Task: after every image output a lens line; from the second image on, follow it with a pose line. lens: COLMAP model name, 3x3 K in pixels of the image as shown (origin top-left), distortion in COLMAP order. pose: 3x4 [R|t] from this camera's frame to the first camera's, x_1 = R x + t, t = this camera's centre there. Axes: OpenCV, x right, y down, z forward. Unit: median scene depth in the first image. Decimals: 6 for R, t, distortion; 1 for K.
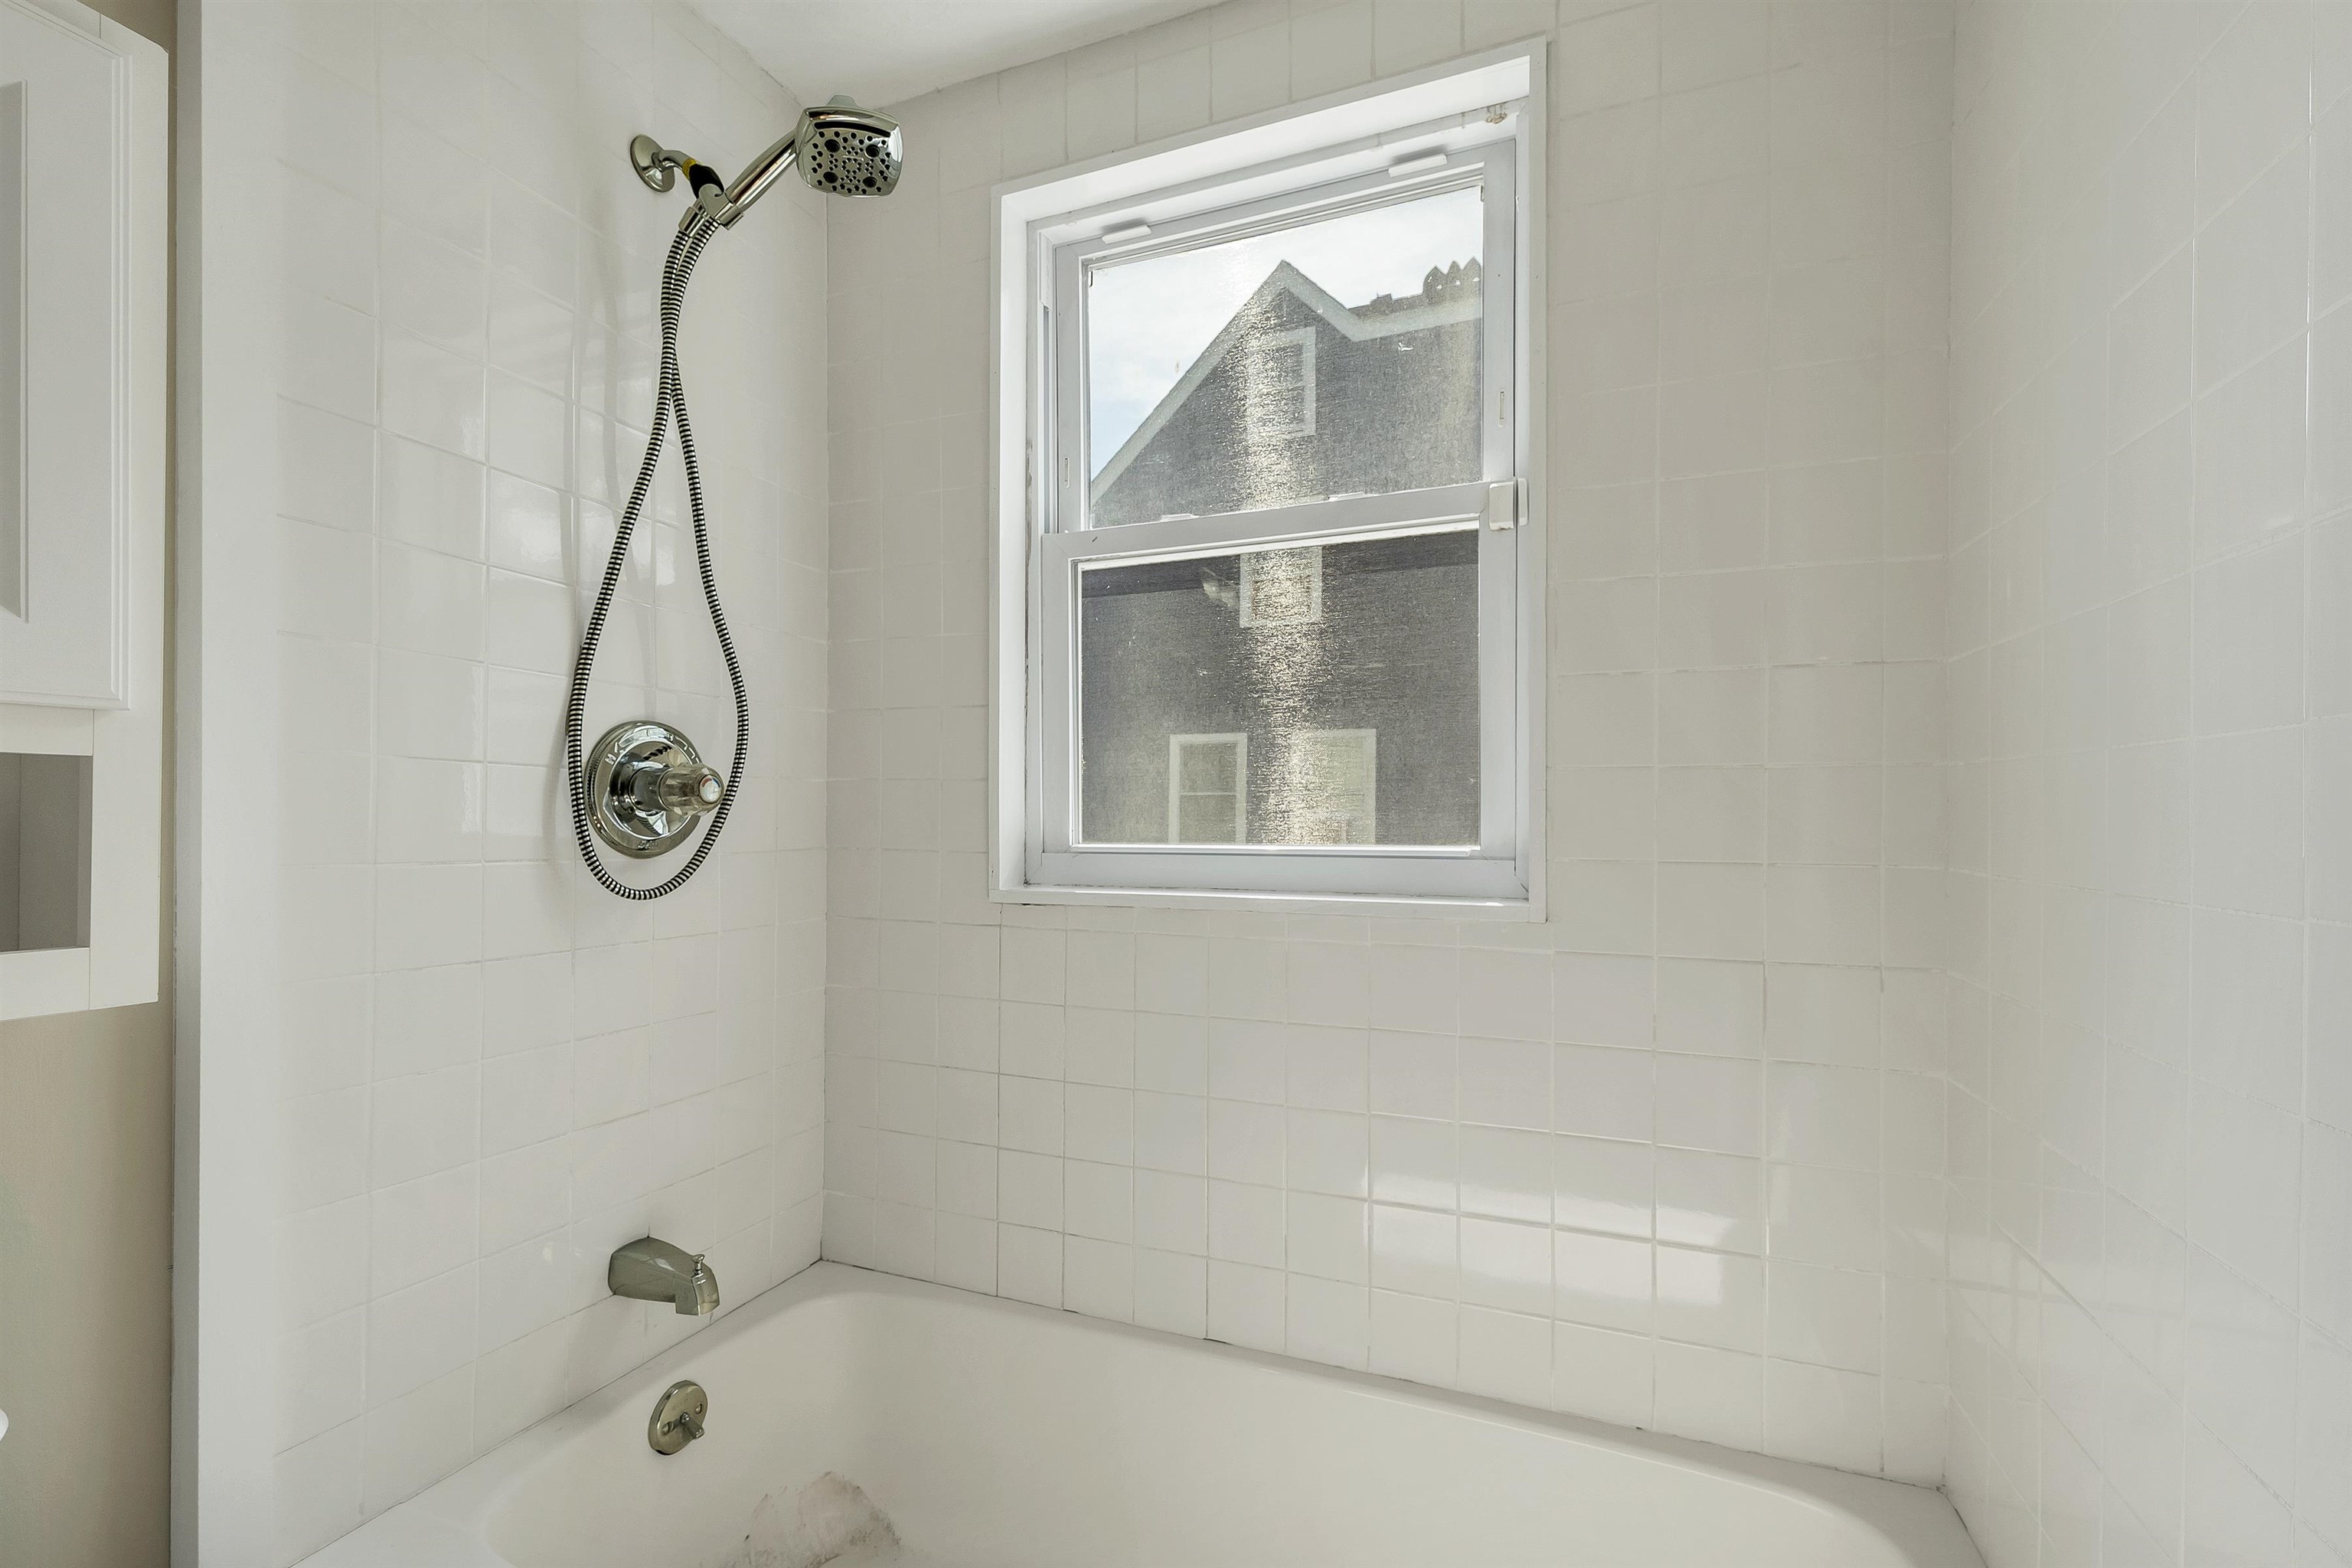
lens RADIAL K [[998.0, 0, 1176.0], [0, 998.0, 784.0], [0, 0, 1]] dist [0.001654, 0.000231]
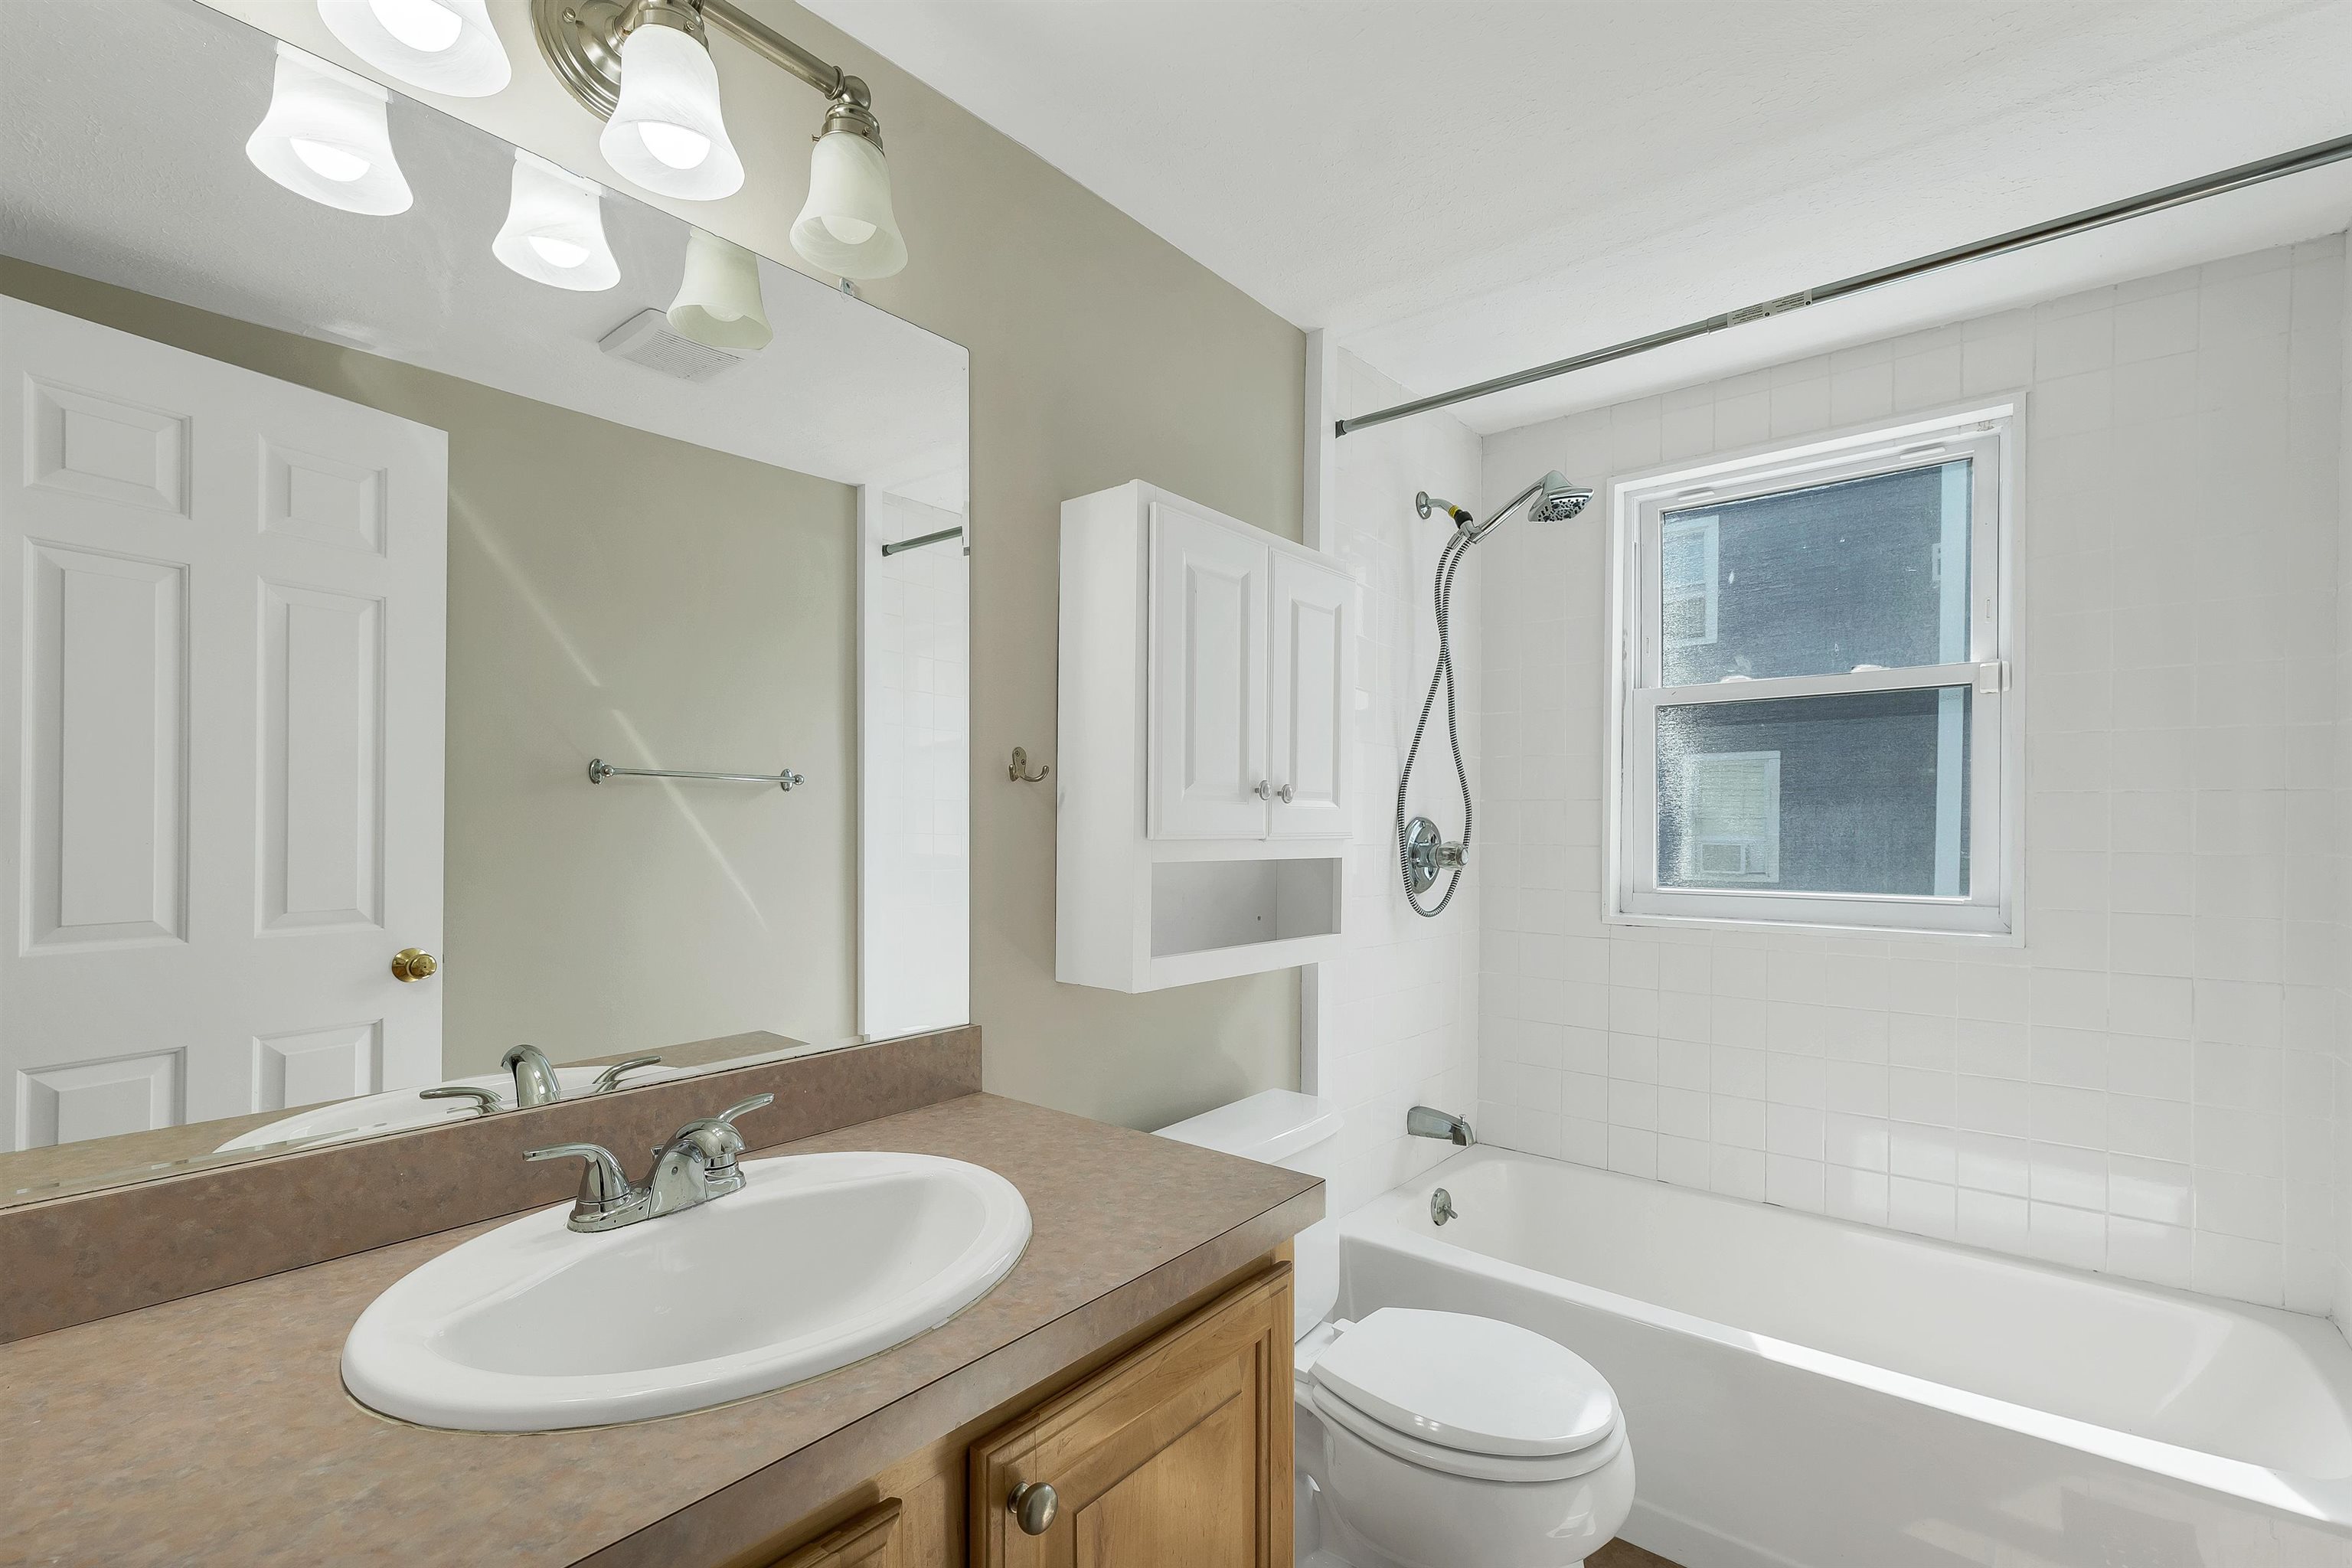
lens RADIAL K [[1004.1, 0, 1205.6], [0, 1004.1, 811.5], [0, 0, 1]] dist [0.001242, 0.000368]
pose [[0.954159, -0.003837, -0.299277, -0.365236], [0.007550, 0.999908, 0.011252, -0.099111], [0.299206, -0.012996, 0.954100, -0.847607]]
